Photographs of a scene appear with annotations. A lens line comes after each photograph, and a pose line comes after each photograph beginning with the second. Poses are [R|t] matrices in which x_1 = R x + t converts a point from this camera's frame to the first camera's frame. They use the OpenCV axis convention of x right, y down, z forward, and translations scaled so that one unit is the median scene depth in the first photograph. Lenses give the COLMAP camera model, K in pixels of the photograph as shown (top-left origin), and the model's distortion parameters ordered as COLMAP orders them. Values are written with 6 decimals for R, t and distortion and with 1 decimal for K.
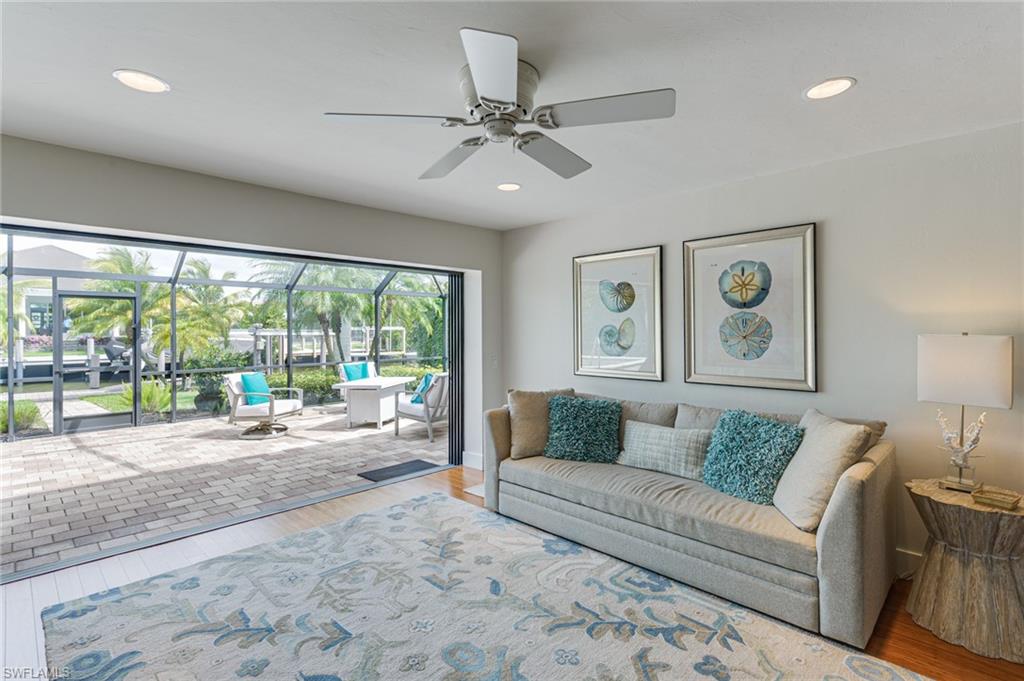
lens RADIAL K [[485.4, 0, 517.5], [0, 485.4, 331.6], [0, 0, 1]] dist [0.019349, -0.003643]
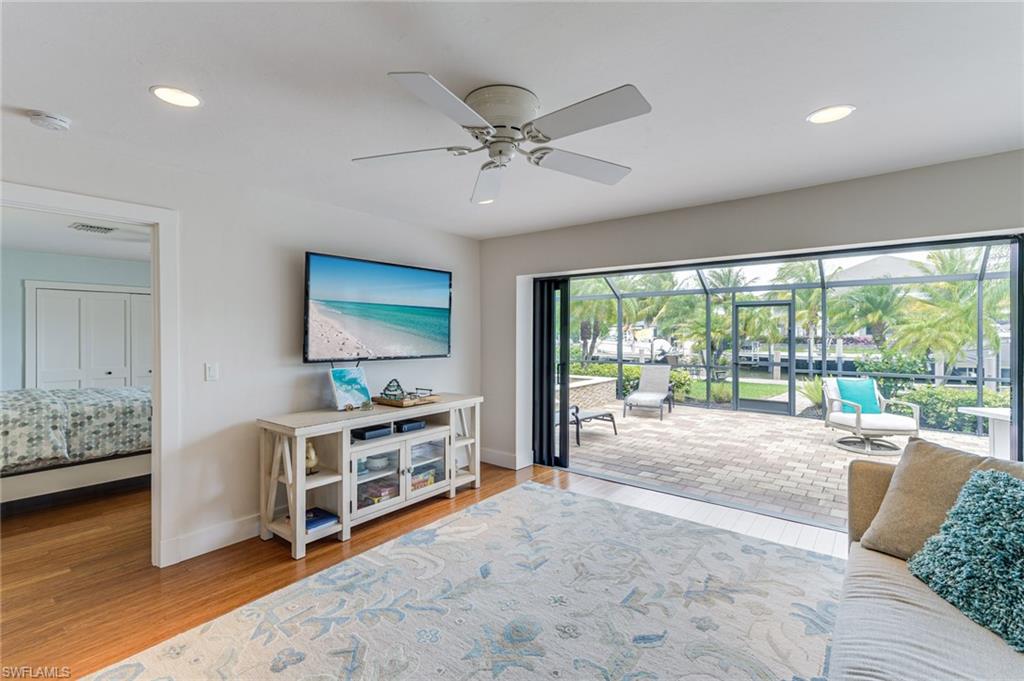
lens RADIAL K [[476.4, 0, 513.7], [0, 476.4, 331.6], [0, 0, 1]] dist [0.014829, -0.001967]
pose [[0.099850, 0.002666, -0.994999, 0.578516], [-0.003472, 0.999991, 0.002331, -0.009235], [0.994996, 0.003222, 0.099858, 0.518301]]
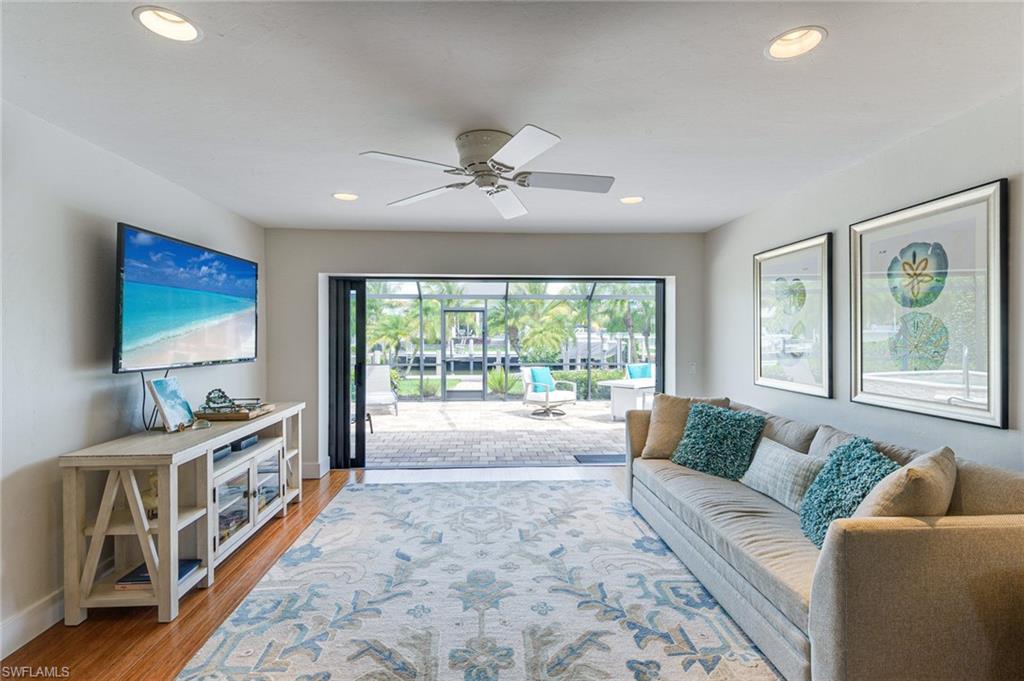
lens RADIAL K [[485.4, 0, 524.7], [0, 485.4, 338.3], [0, 0, 1]] dist [0.019349, -0.003643]
pose [[0.750181, 0.009407, -0.661166, 0.512762], [-0.004982, 0.999951, 0.008573, -0.003735], [0.661214, -0.003137, 0.750191, 0.045502]]
